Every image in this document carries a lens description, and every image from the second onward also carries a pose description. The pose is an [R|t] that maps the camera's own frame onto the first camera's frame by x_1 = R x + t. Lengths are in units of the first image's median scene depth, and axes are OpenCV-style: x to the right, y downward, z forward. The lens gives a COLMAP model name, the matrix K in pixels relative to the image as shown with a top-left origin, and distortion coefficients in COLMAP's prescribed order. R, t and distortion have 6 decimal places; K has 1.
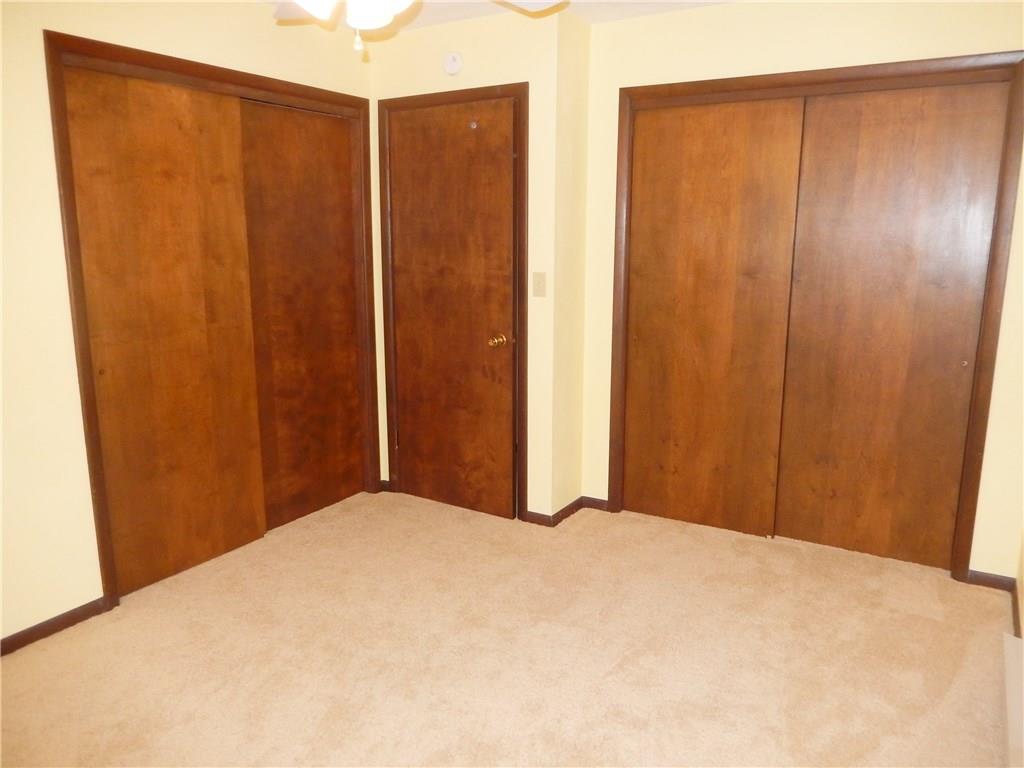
lens RADIAL K [[767.7, 0, 514.6], [0, 767.7, 381.5], [0, 0, 1]] dist [-0.002319, -0.012313]
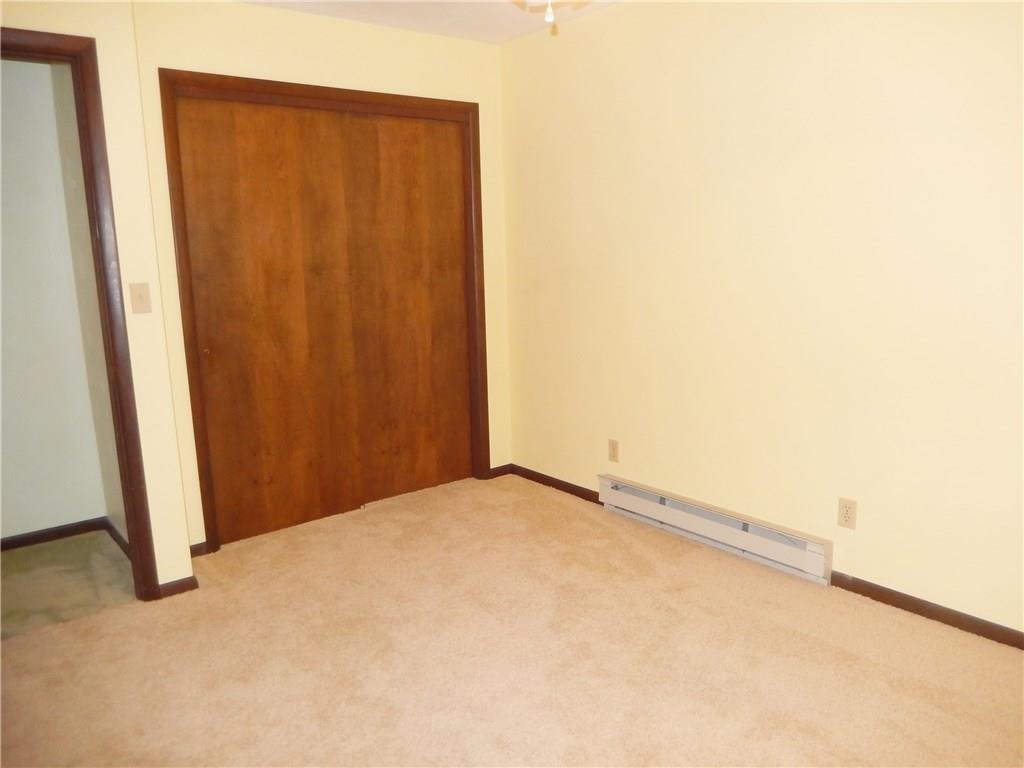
lens RADIAL K [[767.7, 0, 512.3], [0, 767.7, 382.9], [0, 0, 1]] dist [-0.002319, -0.012313]
pose [[0.344605, -0.178135, 0.921691, -0.596426], [0.208684, 0.971800, 0.109797, -0.048405], [-0.915259, 0.154505, 0.372061, 0.373577]]
